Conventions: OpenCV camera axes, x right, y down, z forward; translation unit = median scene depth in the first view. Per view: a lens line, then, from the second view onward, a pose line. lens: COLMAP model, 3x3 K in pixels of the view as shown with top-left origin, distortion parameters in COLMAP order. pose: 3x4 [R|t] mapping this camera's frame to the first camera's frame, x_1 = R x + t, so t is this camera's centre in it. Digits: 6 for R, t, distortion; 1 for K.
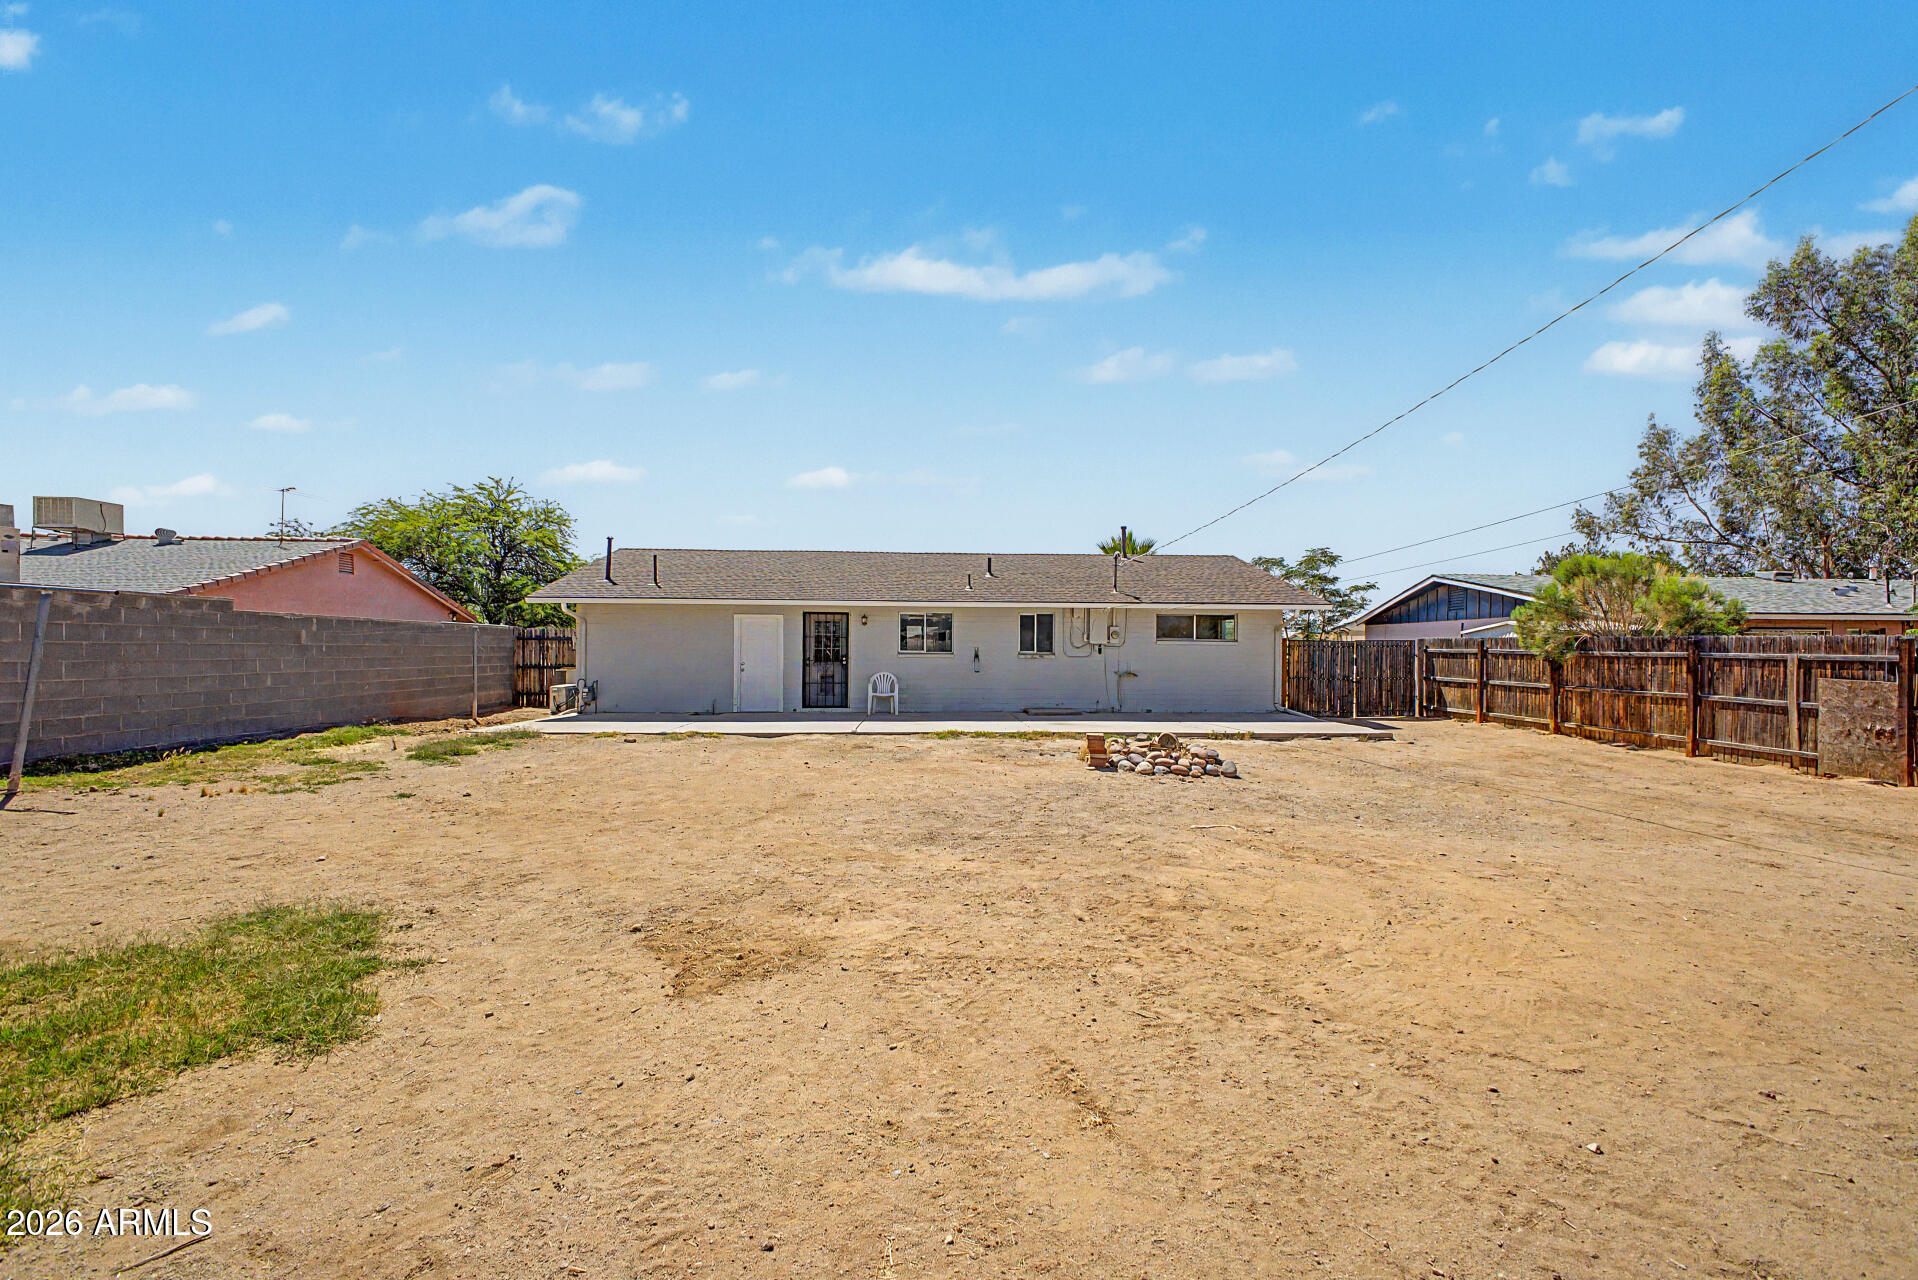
lens RADIAL K [[763.3, 0, 956.4], [0, 763.3, 649.9], [0, 0, 1]] dist [0.001570, -0.000420]
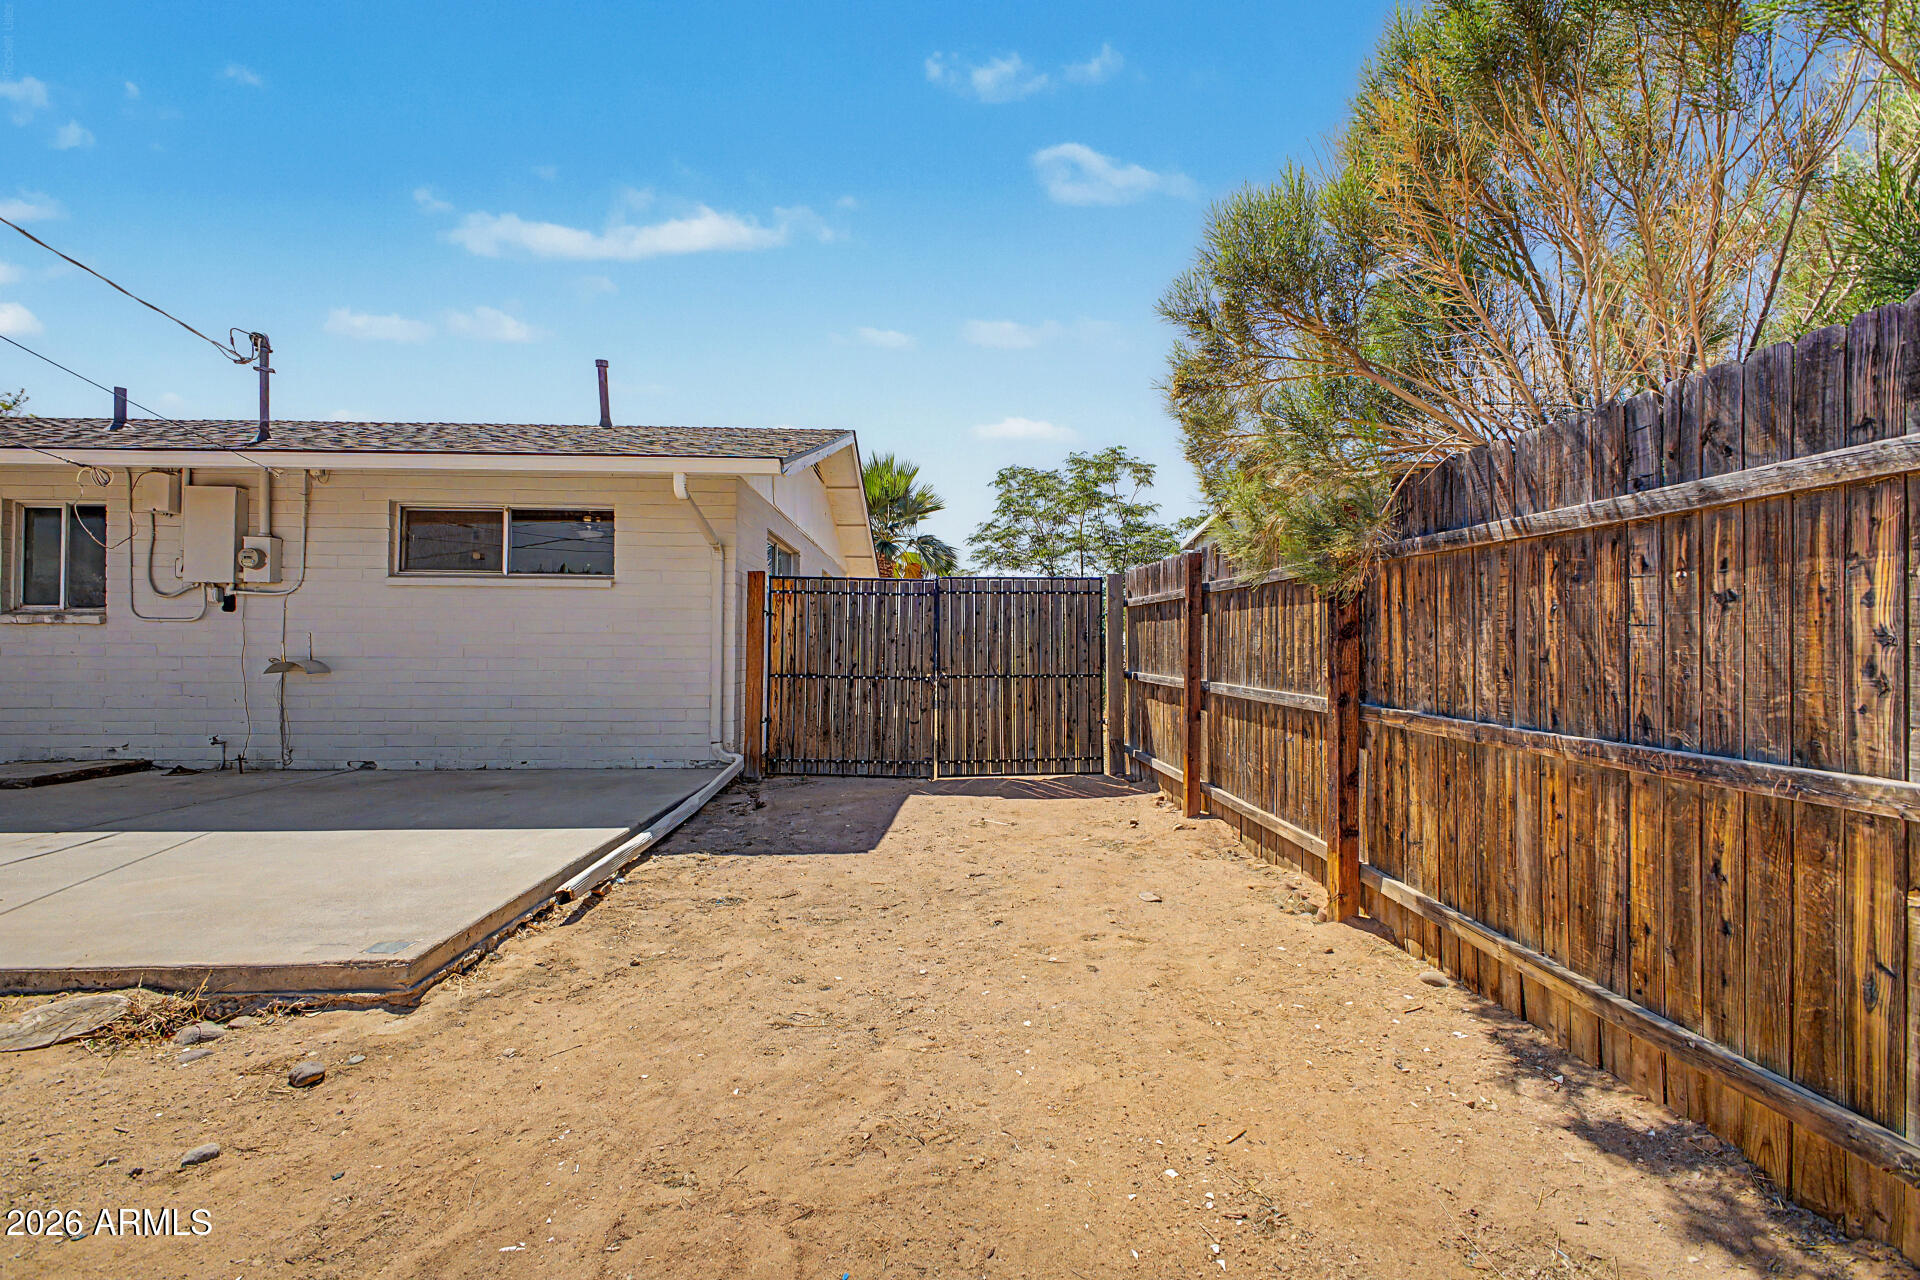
lens RADIAL K [[755.4, 0, 963.0], [0, 755.4, 646.0], [0, 0, 1]] dist [0.012252, -0.005608]
pose [[0.999853, -0.001709, -0.017038, 0.564484], [0.001606, 0.999980, -0.006070, 0.025612], [0.017048, 0.006042, 0.999836, 0.647970]]
